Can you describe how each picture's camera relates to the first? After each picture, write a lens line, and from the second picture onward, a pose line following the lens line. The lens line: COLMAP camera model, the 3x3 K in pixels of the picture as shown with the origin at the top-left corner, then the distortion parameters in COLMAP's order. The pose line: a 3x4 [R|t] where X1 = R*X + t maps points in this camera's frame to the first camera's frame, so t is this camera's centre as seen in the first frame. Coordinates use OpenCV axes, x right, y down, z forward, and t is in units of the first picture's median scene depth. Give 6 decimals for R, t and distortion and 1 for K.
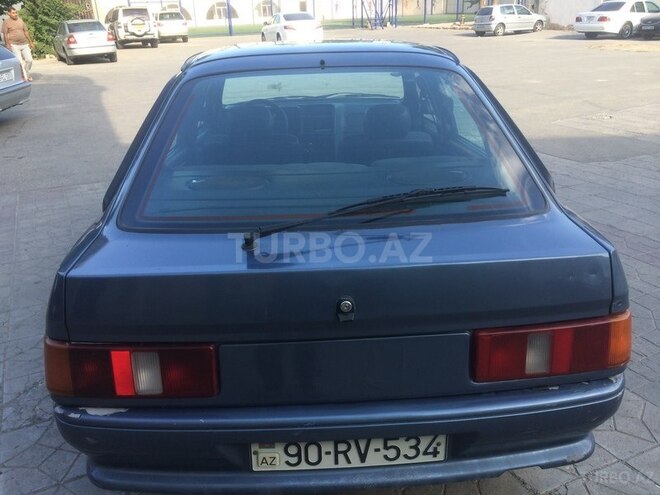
lens RADIAL K [[574.1, 0, 351.2], [0, 574.1, 243.8], [0, 0, 1]] dist [0.066056, -0.087618]
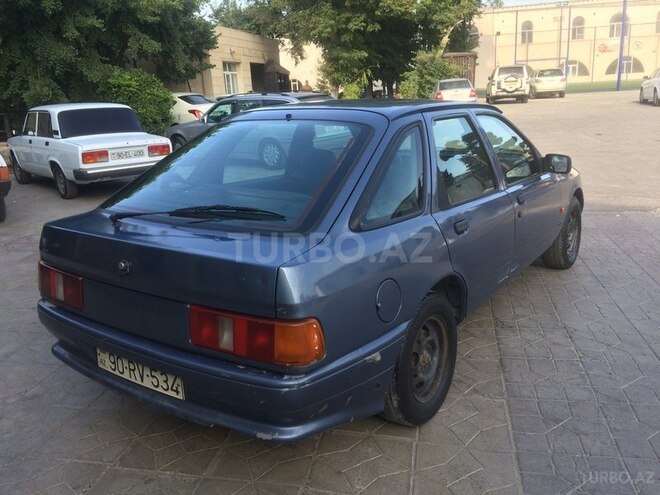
lens RADIAL K [[574.1, 0, 324.9], [0, 574.1, 246.0], [0, 0, 1]] dist [0.066056, -0.087618]
pose [[0.785726, 0.156669, -0.598406, 1.199134], [-0.206186, 0.978404, -0.014573, -0.032078], [0.583200, 0.134833, 0.801061, 0.051680]]
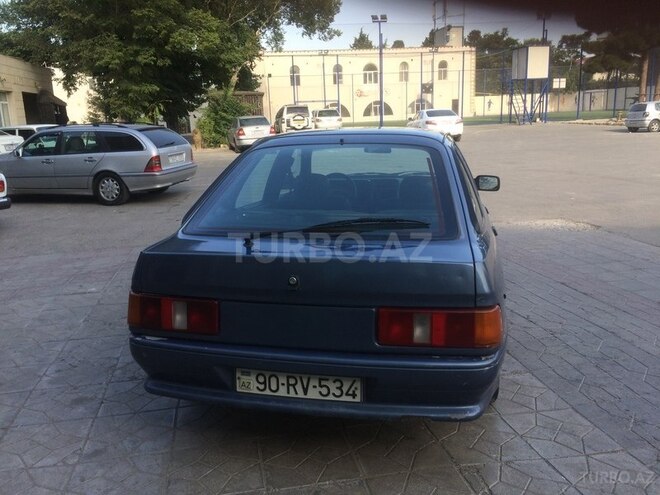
lens RADIAL K [[574.1, 0, 342.4], [0, 574.1, 244.4], [0, 0, 1]] dist [0.066056, -0.087618]
pose [[0.964923, 0.060149, -0.255549, 0.466357], [-0.097728, 0.985739, -0.136998, 0.189584], [0.243664, 0.157167, 0.957040, -0.456485]]
